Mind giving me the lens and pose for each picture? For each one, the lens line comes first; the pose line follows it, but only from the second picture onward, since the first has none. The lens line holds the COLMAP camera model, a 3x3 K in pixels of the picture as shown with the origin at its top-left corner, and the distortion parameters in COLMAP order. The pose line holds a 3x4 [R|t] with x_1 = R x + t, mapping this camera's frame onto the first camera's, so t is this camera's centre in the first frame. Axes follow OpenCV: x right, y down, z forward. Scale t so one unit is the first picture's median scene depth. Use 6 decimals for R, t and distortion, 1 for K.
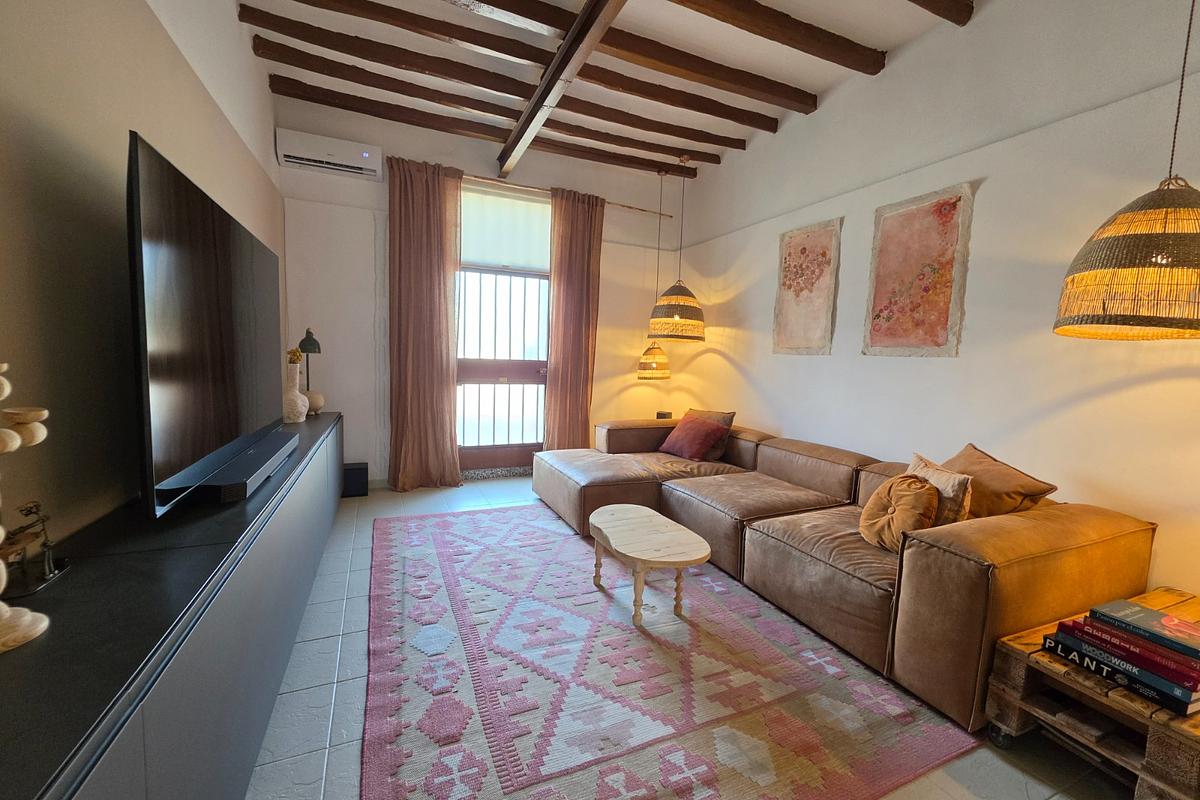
lens RADIAL K [[483.5, 0, 564.9], [0, 483.5, 387.9], [0, 0, 1]] dist [-0.006845, 0.001561]
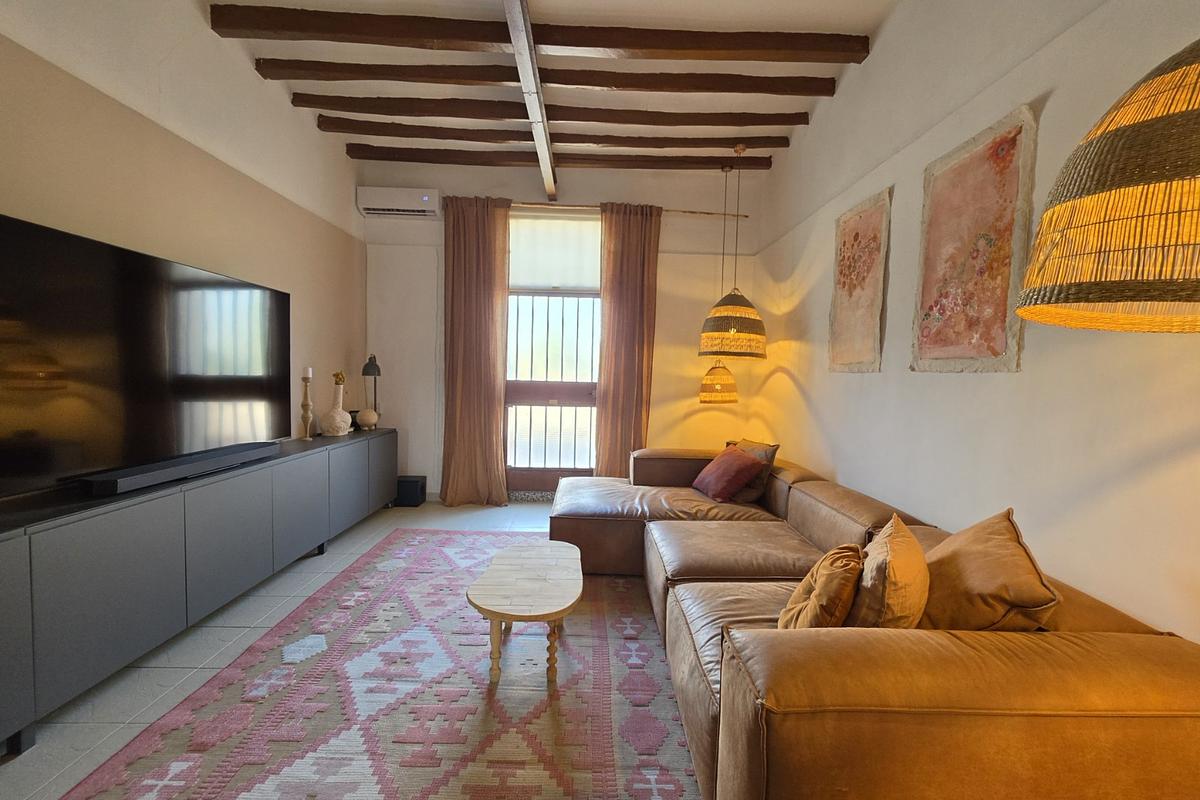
lens RADIAL K [[483.5, 0, 571.1], [0, 483.5, 389.7], [0, 0, 1]] dist [-0.006845, 0.001561]
pose [[0.925782, 0.002503, -0.378049, 0.345986], [-0.020115, 0.998888, -0.042645, -0.000350], [0.377522, 0.047085, 0.924803, 0.125297]]
